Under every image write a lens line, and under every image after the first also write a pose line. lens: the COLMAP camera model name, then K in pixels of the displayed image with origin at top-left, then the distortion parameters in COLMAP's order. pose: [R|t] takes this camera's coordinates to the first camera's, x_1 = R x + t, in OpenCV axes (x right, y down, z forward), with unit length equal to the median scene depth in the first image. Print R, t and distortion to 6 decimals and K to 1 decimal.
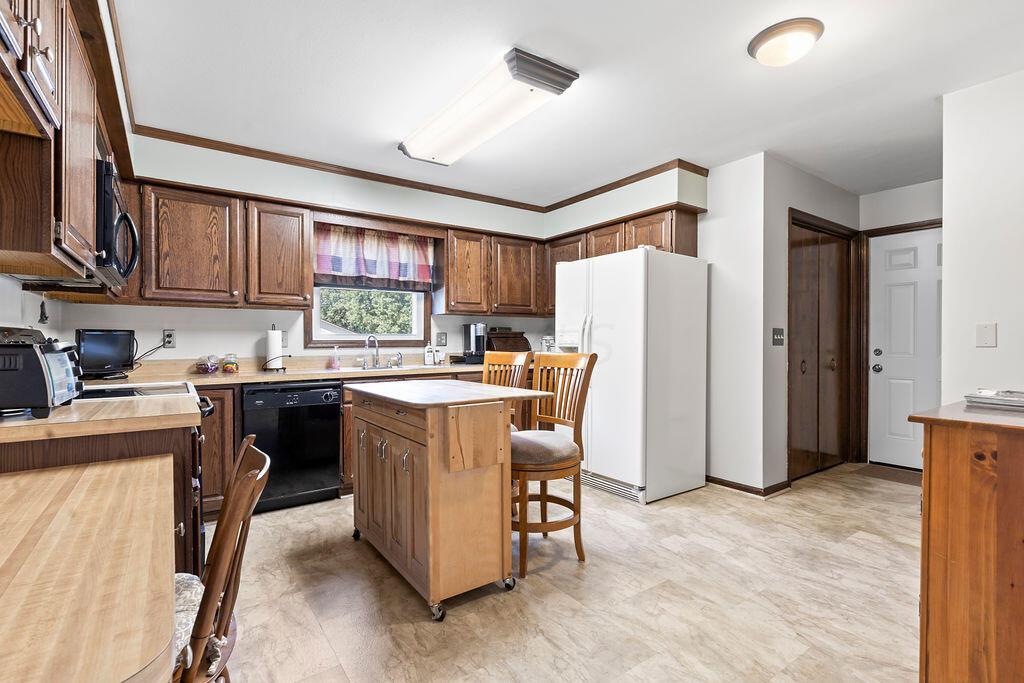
lens RADIAL K [[478.2, 0, 512.0], [0, 478.2, 341.5], [0, 0, 1]] dist [0.001532, 0.000337]
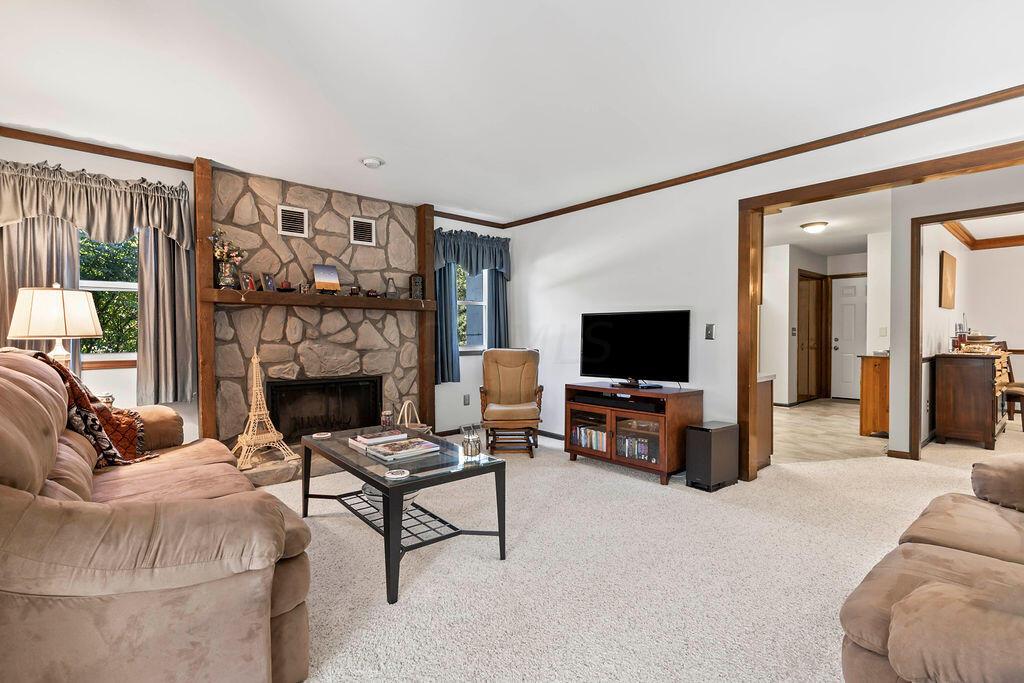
lens RADIAL K [[484.3, 0, 512.0], [0, 484.3, 341.5], [0, 0, 1]] dist [-0.002070, -0.000273]
pose [[0.995484, -0.006692, 0.094695, -0.771468], [0.005756, 0.999932, 0.010151, 0.003260], [-0.094756, -0.009560, 0.995455, -0.872043]]
